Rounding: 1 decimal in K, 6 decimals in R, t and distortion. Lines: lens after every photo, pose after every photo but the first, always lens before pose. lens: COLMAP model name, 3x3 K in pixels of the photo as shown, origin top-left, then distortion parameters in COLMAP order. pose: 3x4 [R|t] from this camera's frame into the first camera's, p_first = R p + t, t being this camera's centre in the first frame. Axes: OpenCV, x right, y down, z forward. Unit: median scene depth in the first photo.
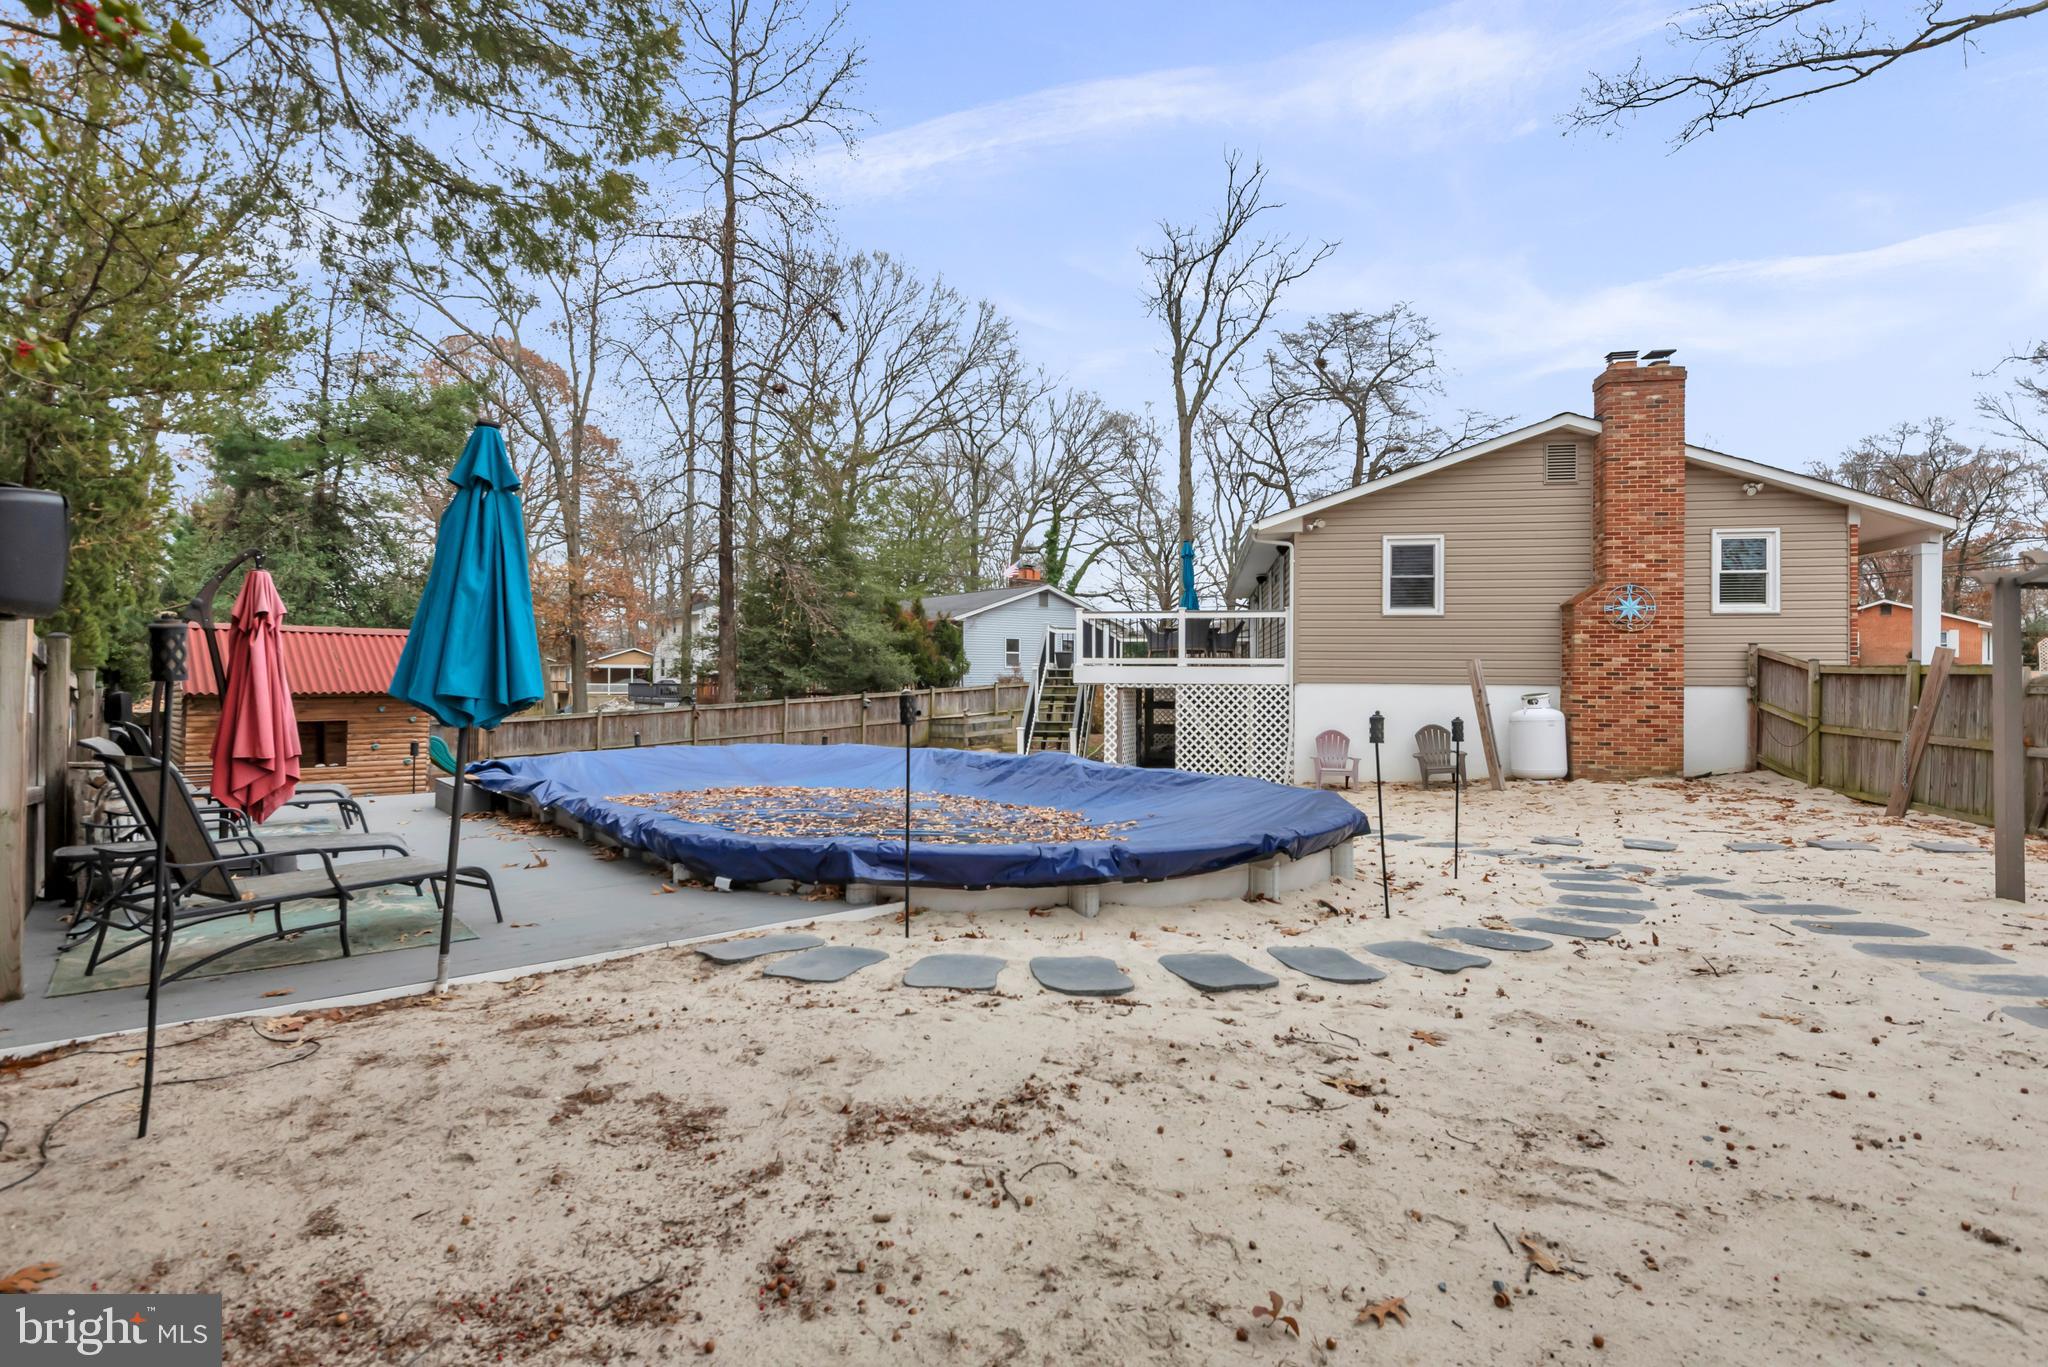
lens RADIAL K [[1036.8, 0, 1022.4], [0, 1036.8, 679.1], [0, 0, 1]] dist [-0.003313, -0.002483]
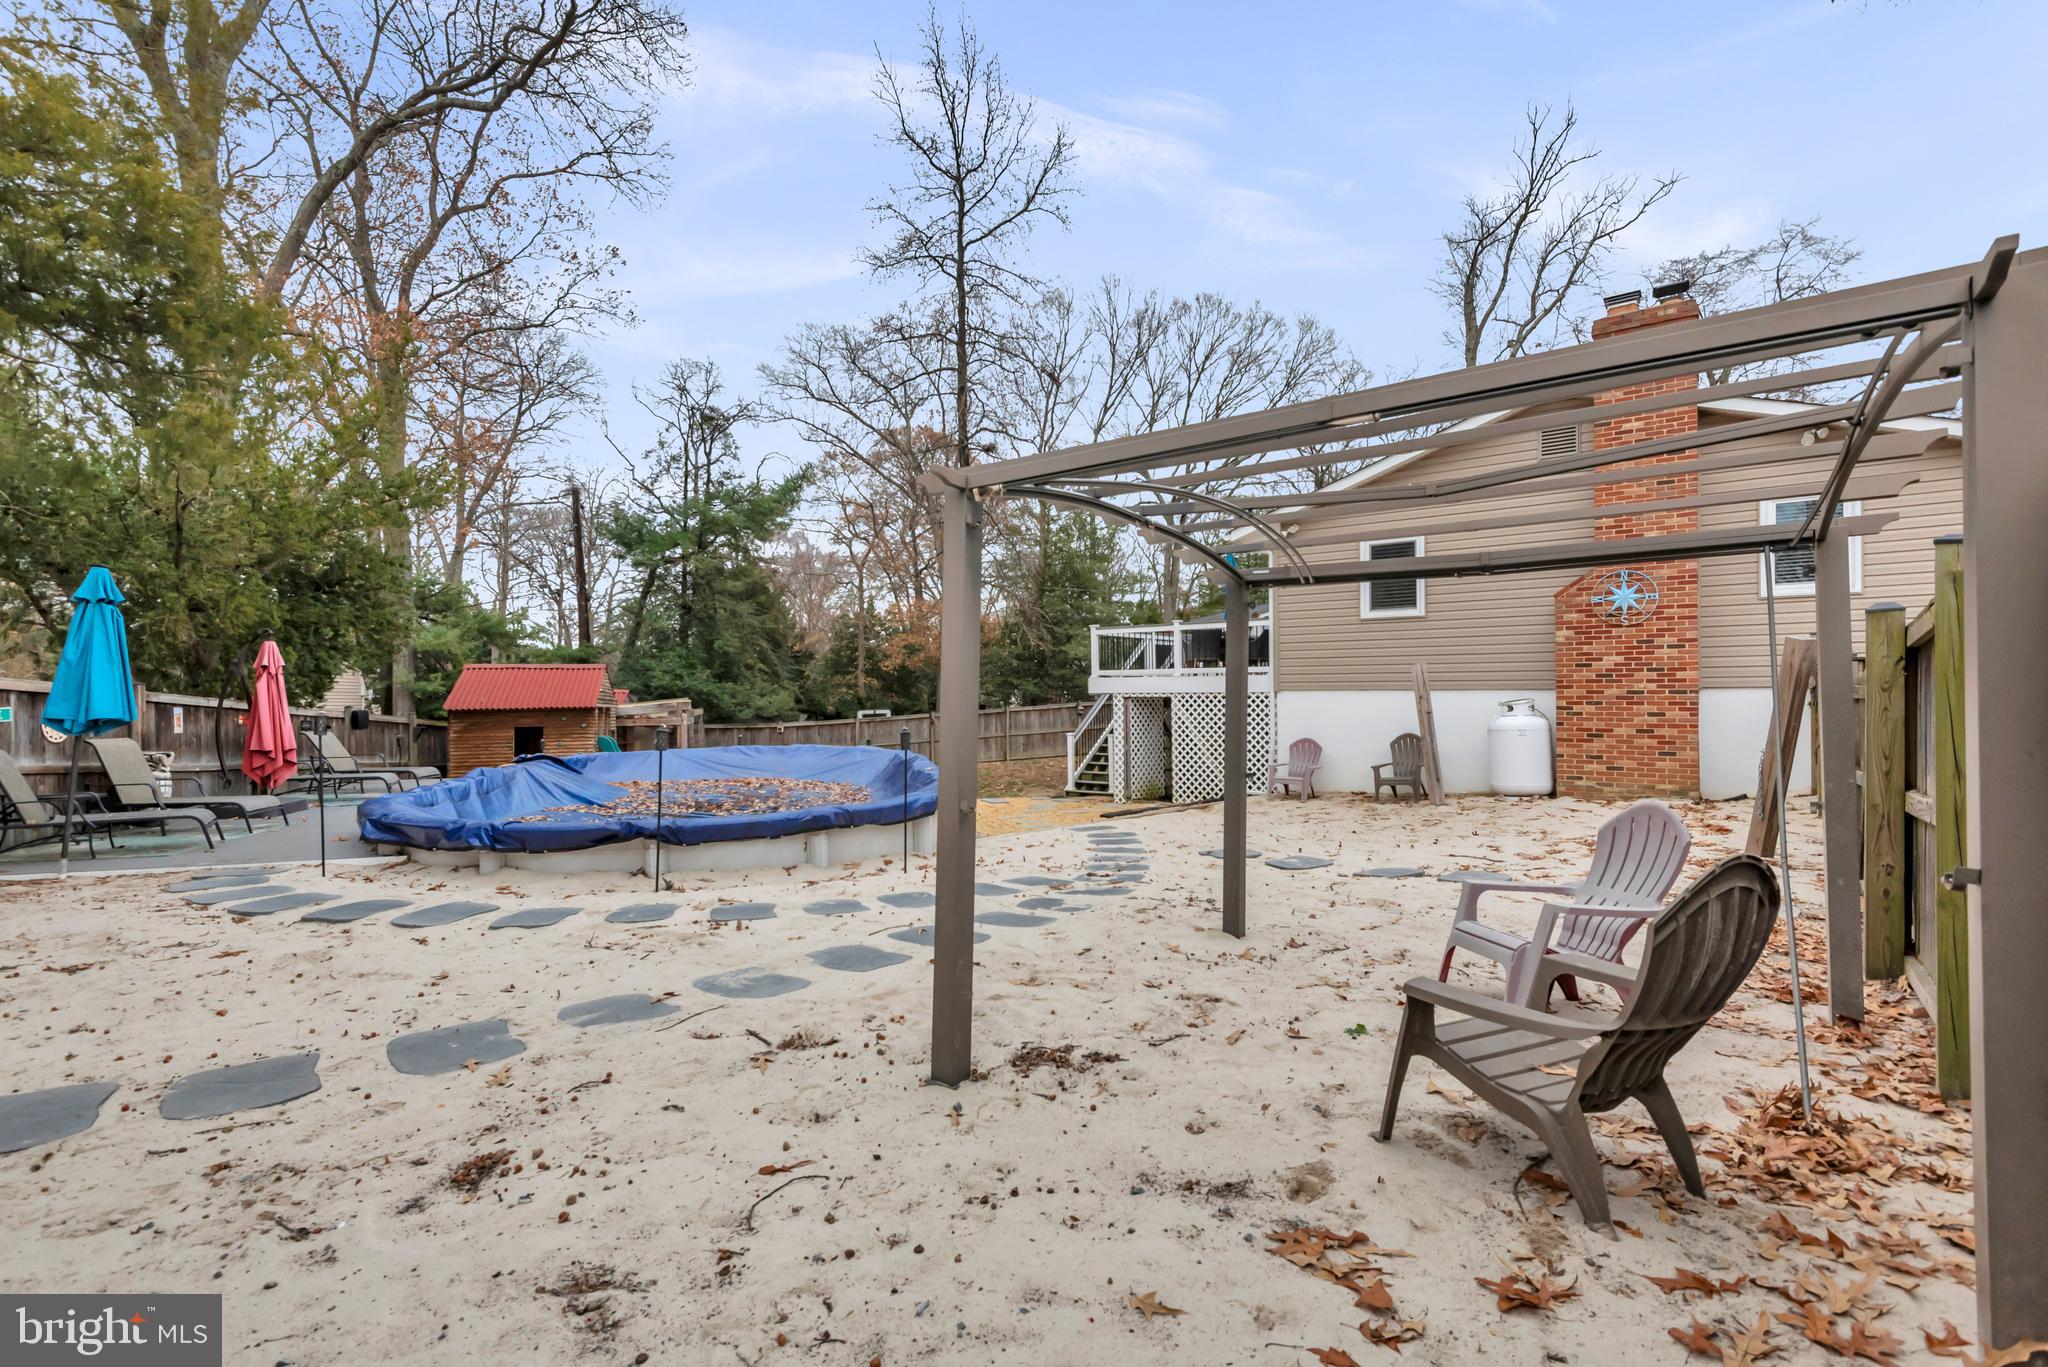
lens RADIAL K [[940.4, 0, 1013.6], [0, 940.4, 691.8], [0, 0, 1]] dist [0.021772, -0.003048]
pose [[0.887379, -0.013121, -0.460854, 0.491174], [0.016593, 0.999856, 0.003484, -0.002547], [0.460742, -0.010738, 0.887469, 0.076497]]
